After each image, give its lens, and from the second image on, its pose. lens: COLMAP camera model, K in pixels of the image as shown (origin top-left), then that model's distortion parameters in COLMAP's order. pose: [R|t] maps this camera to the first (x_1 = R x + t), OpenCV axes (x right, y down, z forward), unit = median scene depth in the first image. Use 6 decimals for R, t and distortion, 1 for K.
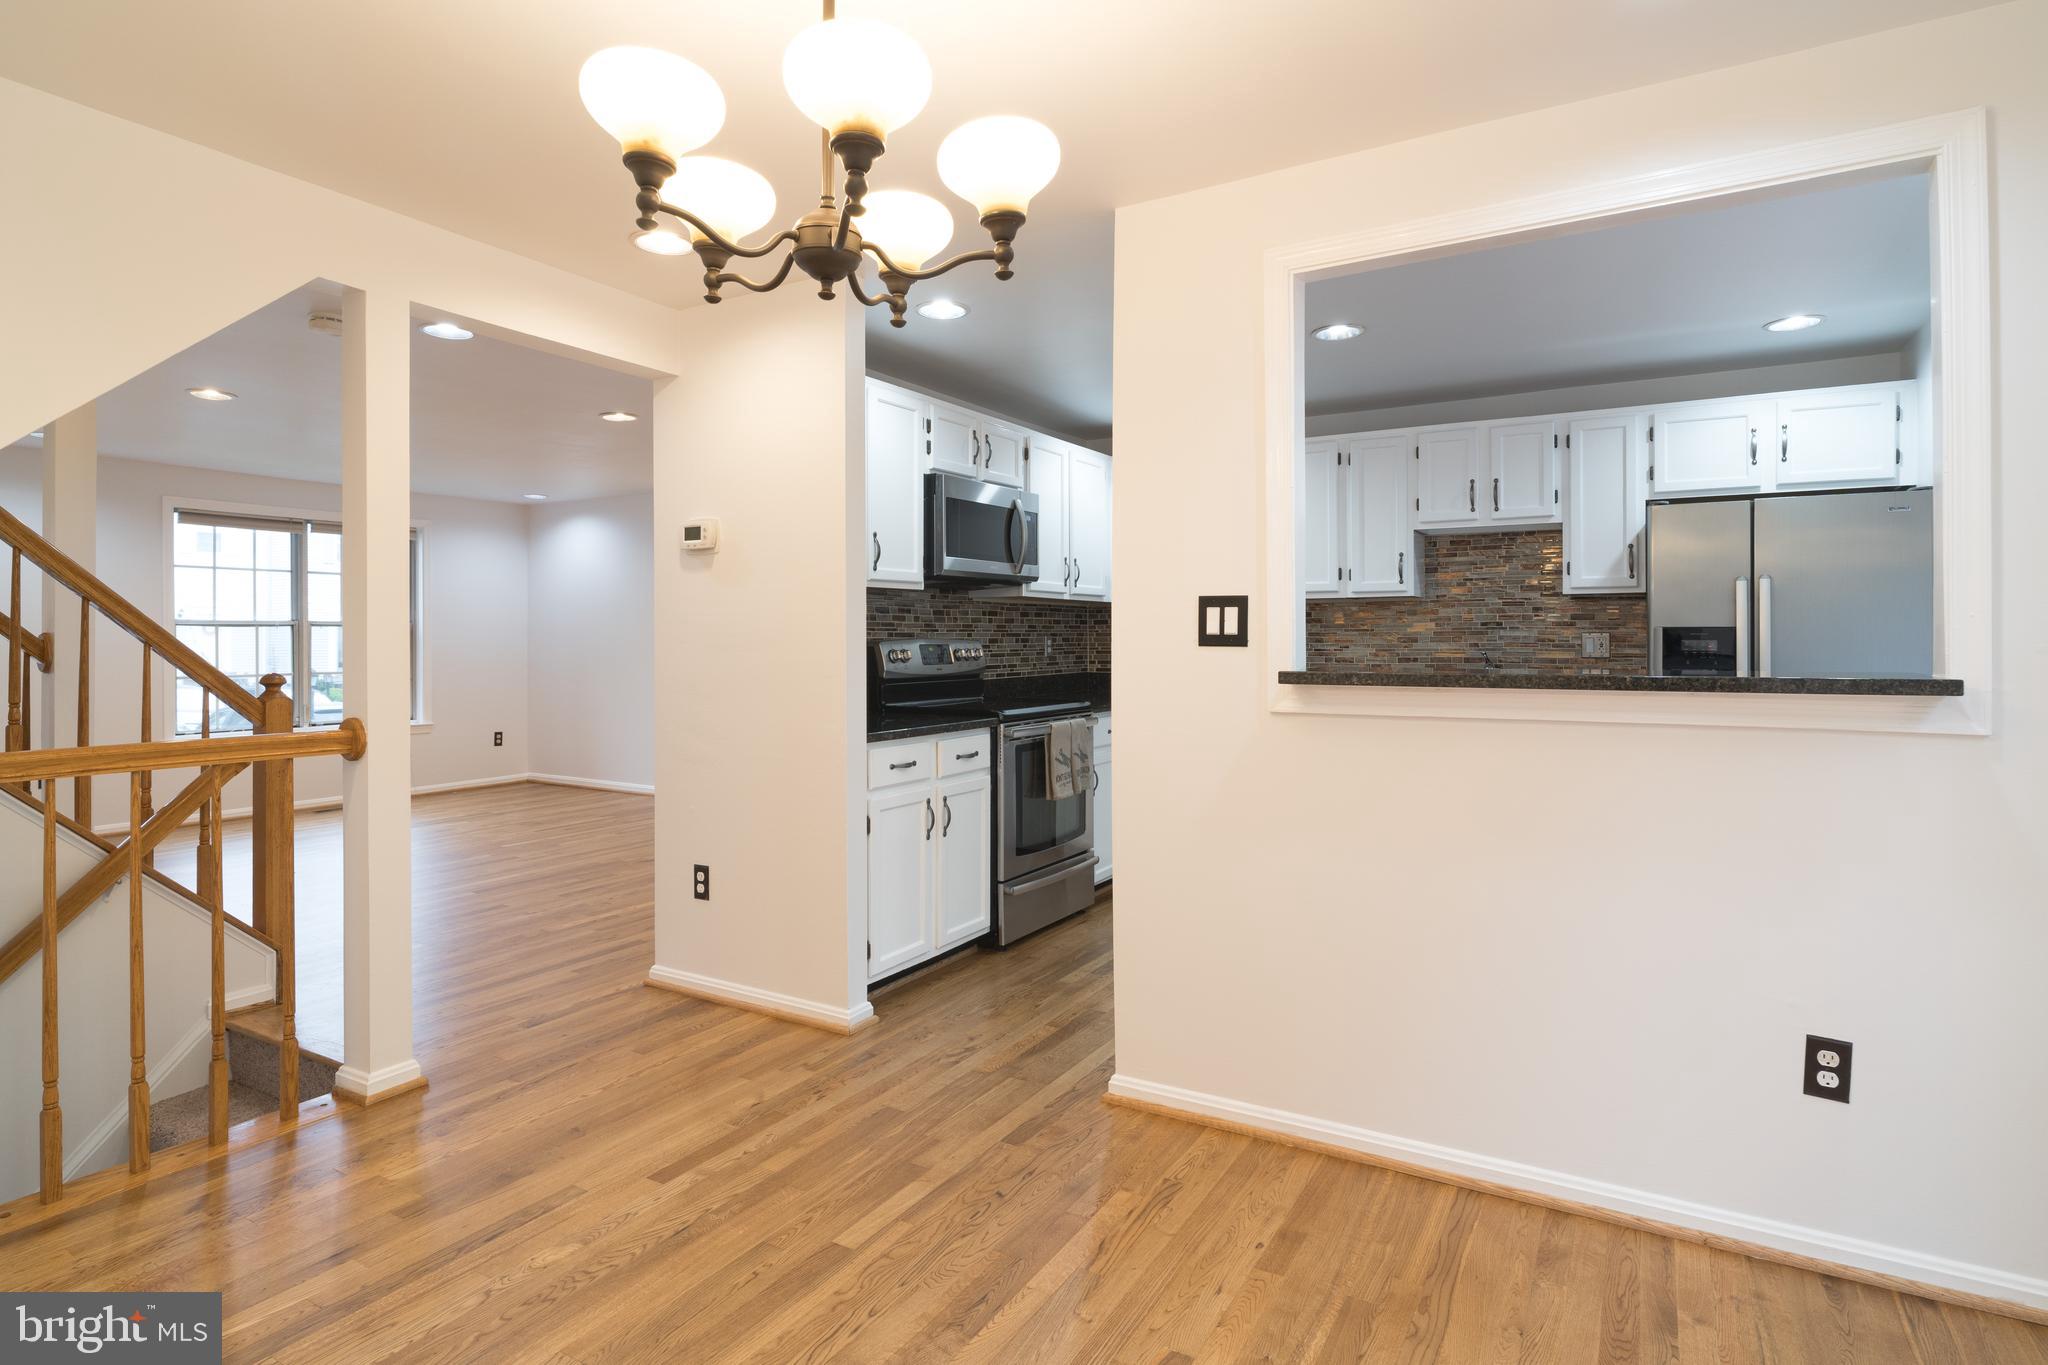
lens RADIAL K [[1063.1, 0, 1026.4], [0, 1063.1, 629.3], [0, 0, 1]] dist [0.000674, 0.000397]
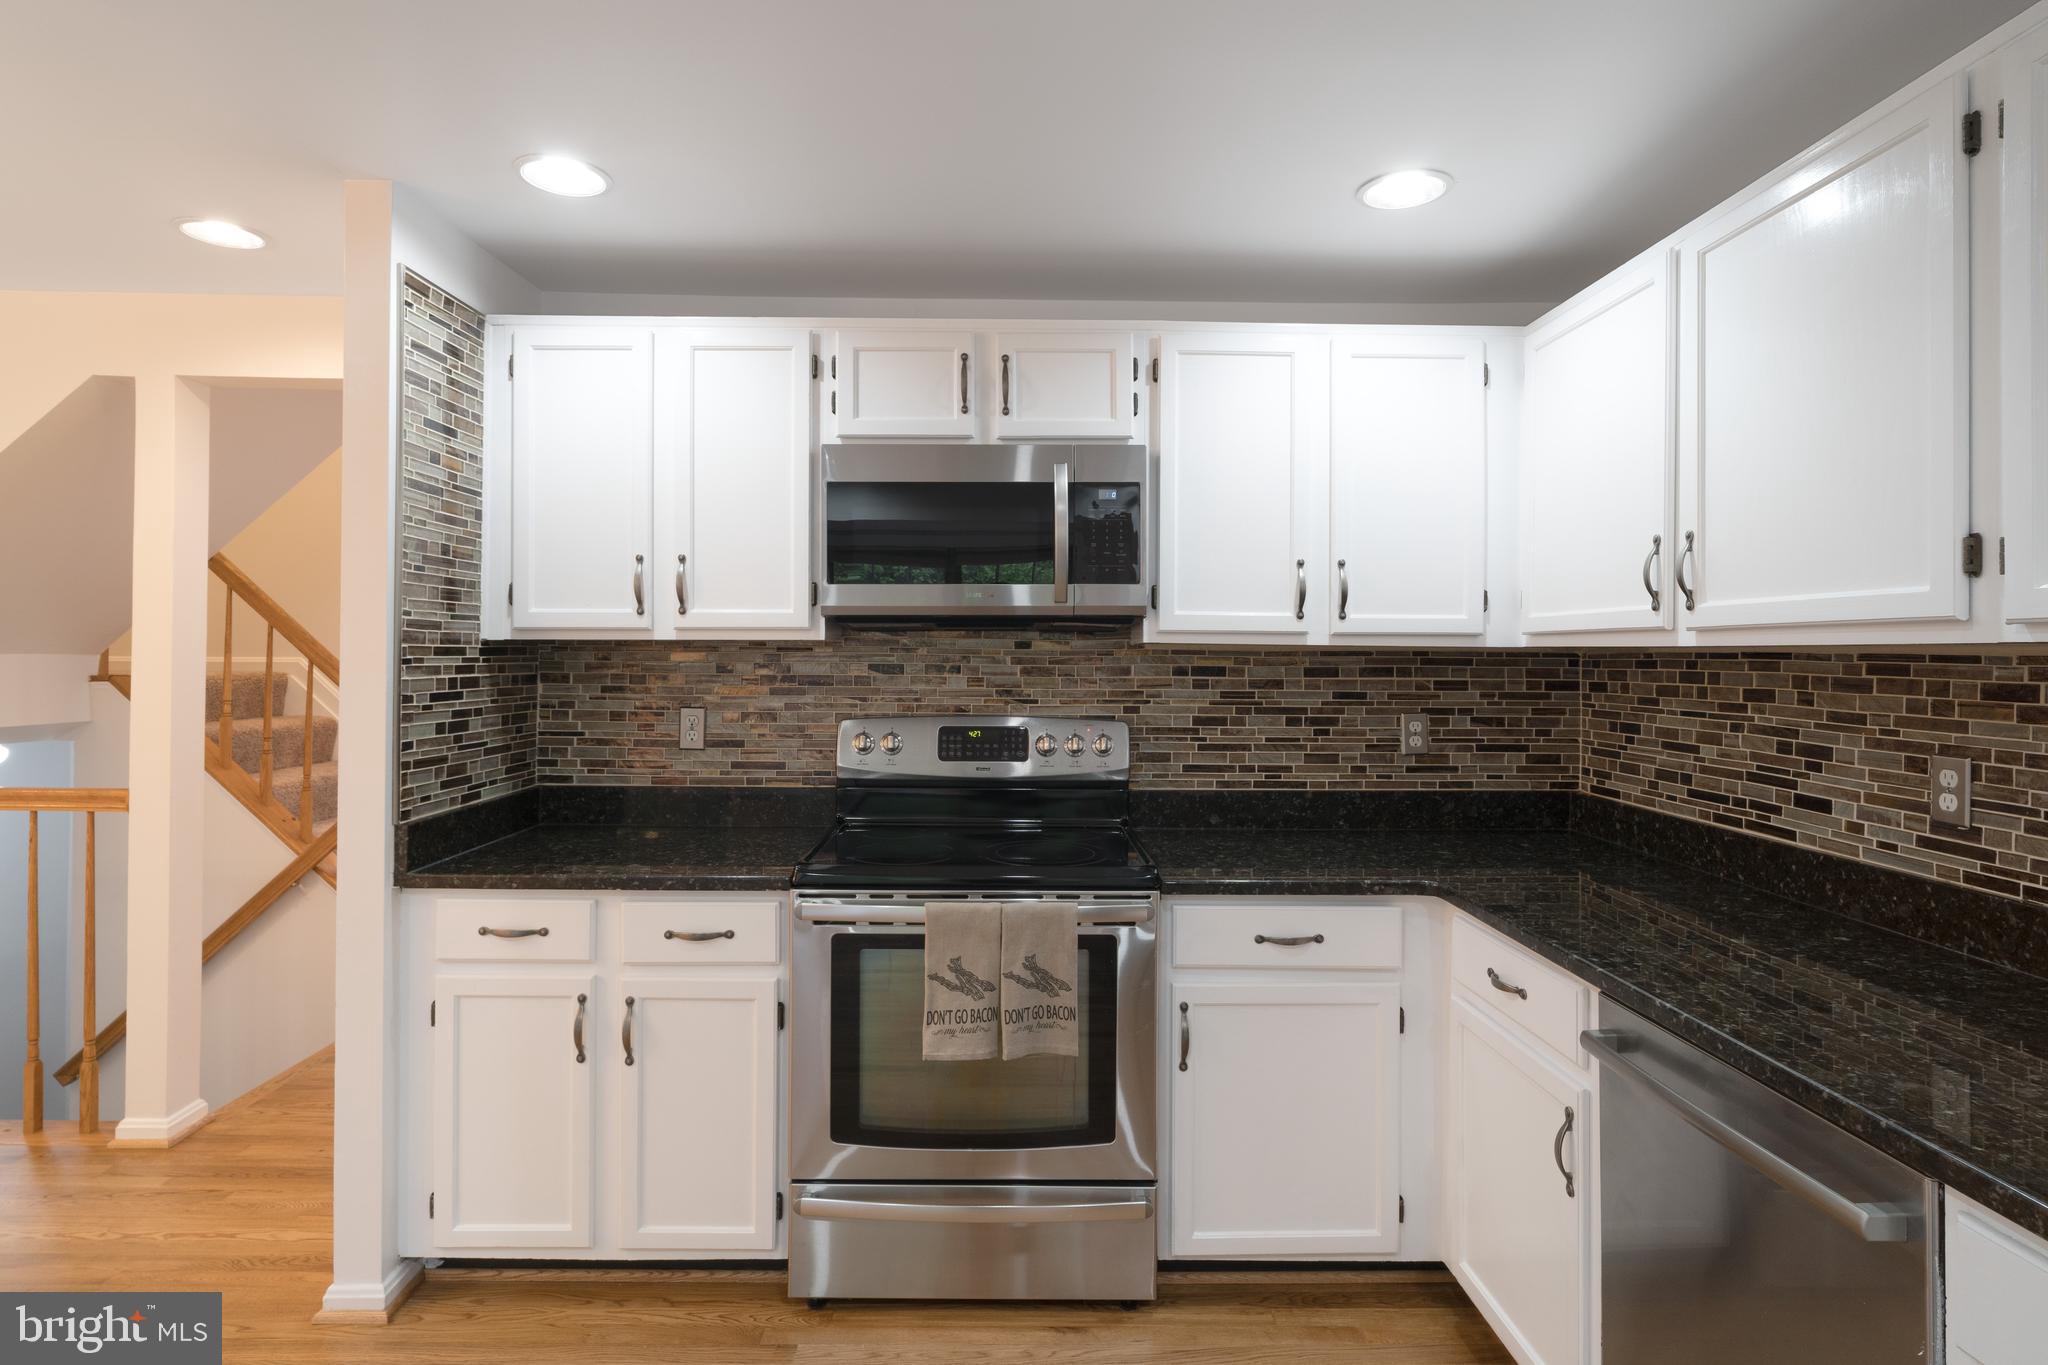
lens RADIAL K [[1063.2, 0, 1018.7], [0, 1063.2, 648.5], [0, 0, 1]] dist [-0.005358, 0.000822]
pose [[0.520526, 0.003034, -0.853841, 0.430299], [-0.002916, 0.999994, 0.001776, -0.030337], [0.853841, 0.001565, 0.520531, 0.701932]]
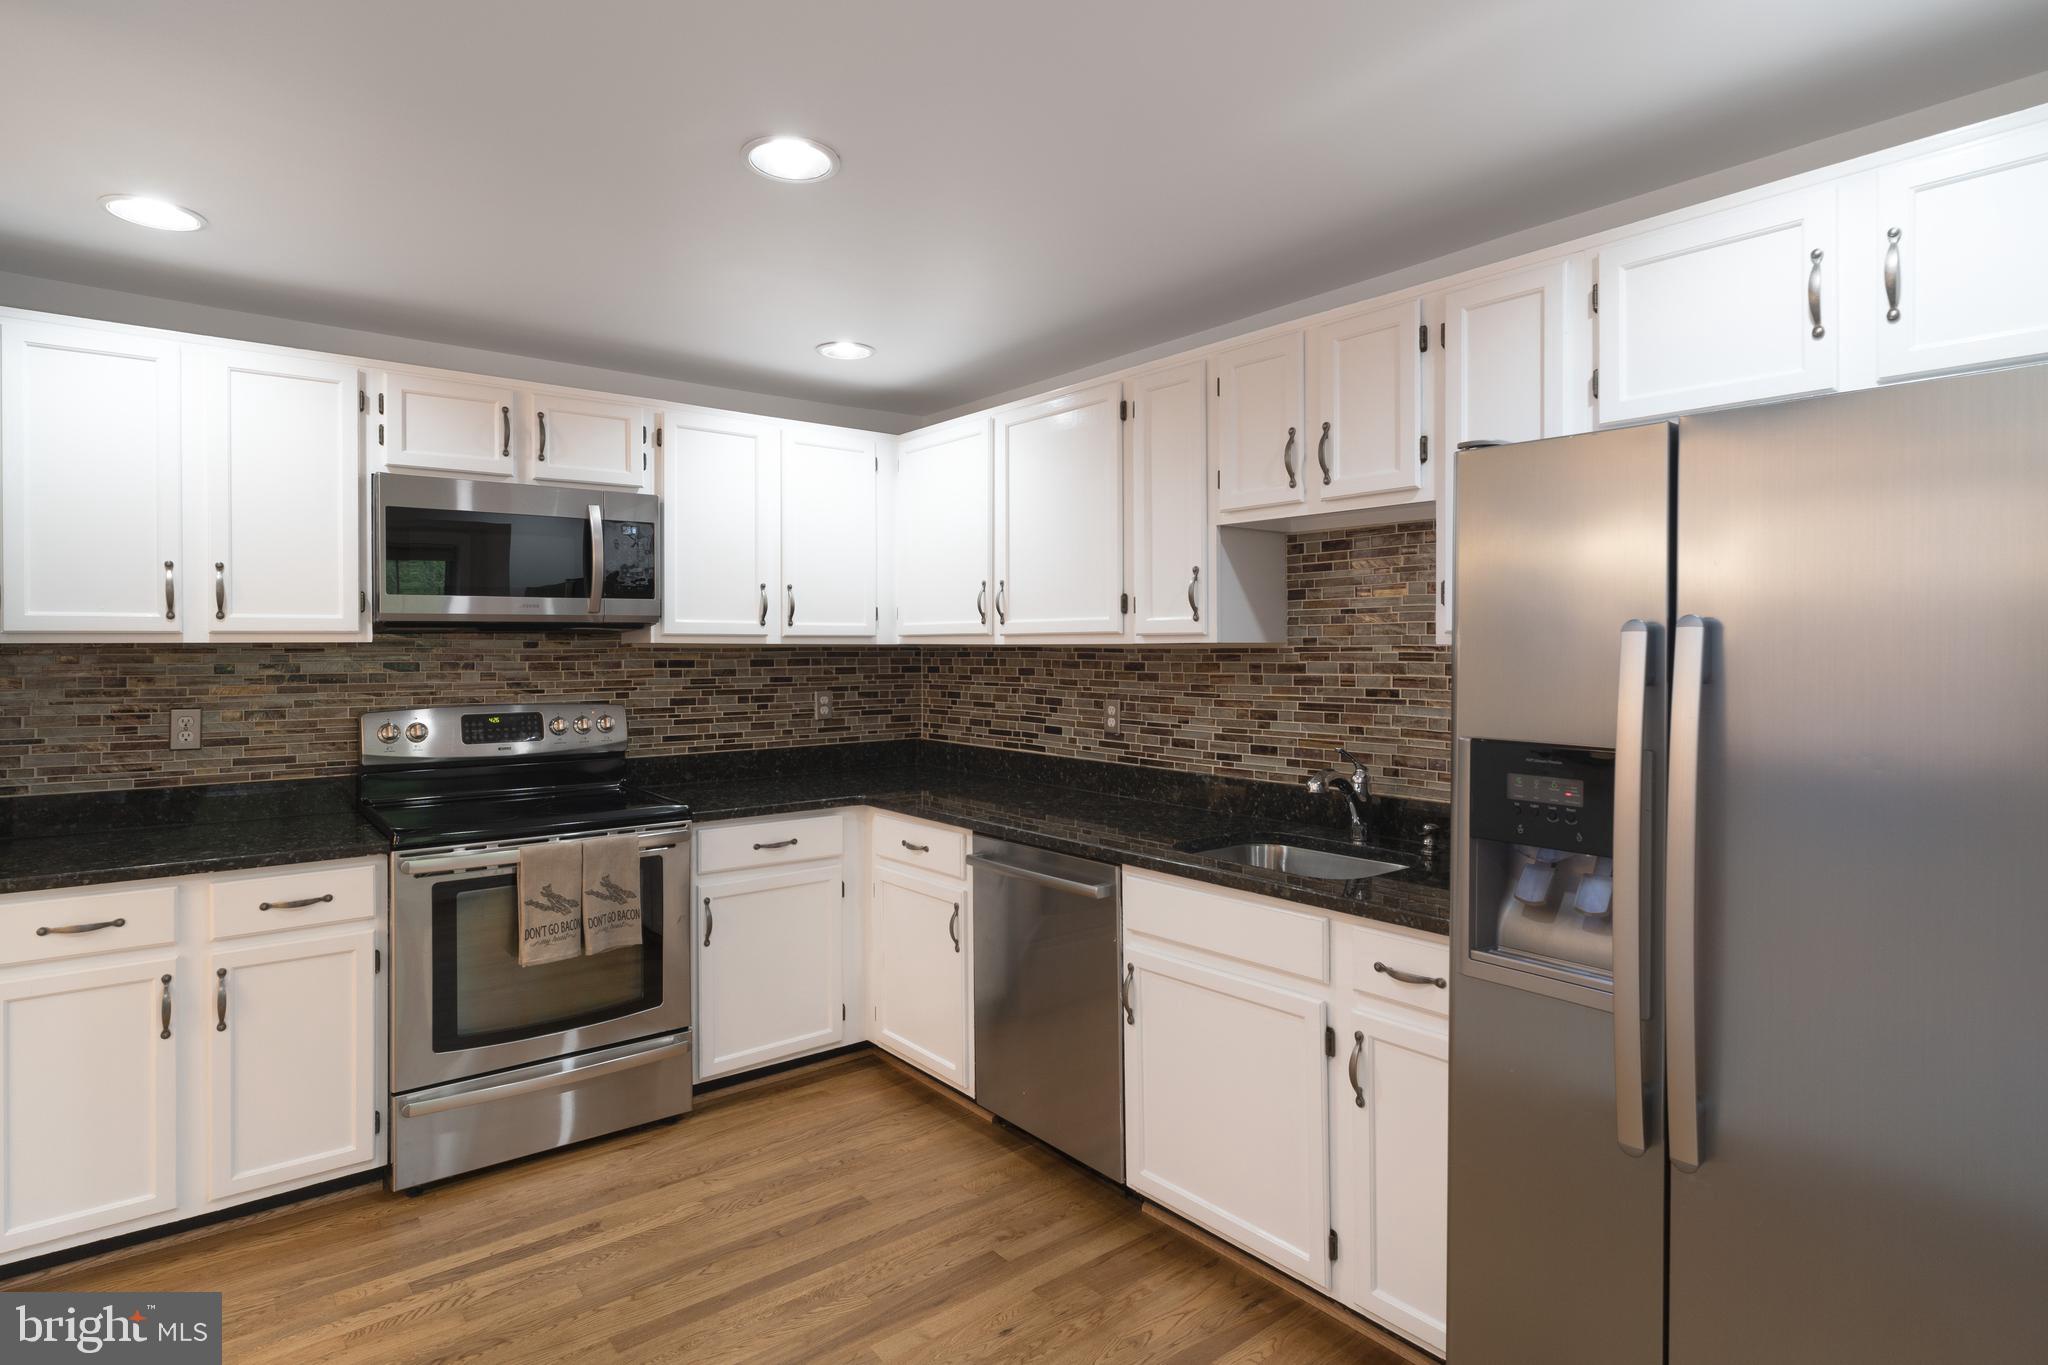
lens RADIAL K [[1063.5, 0, 1015.8], [0, 1063.5, 642.8], [0, 0, 1]] dist [-0.003575, 0.000790]
pose [[0.934429, 0.000761, -0.356148, 0.485385], [0.000678, 0.999992, 0.003916, -0.035218], [0.356148, -0.003900, 0.934421, 0.454895]]
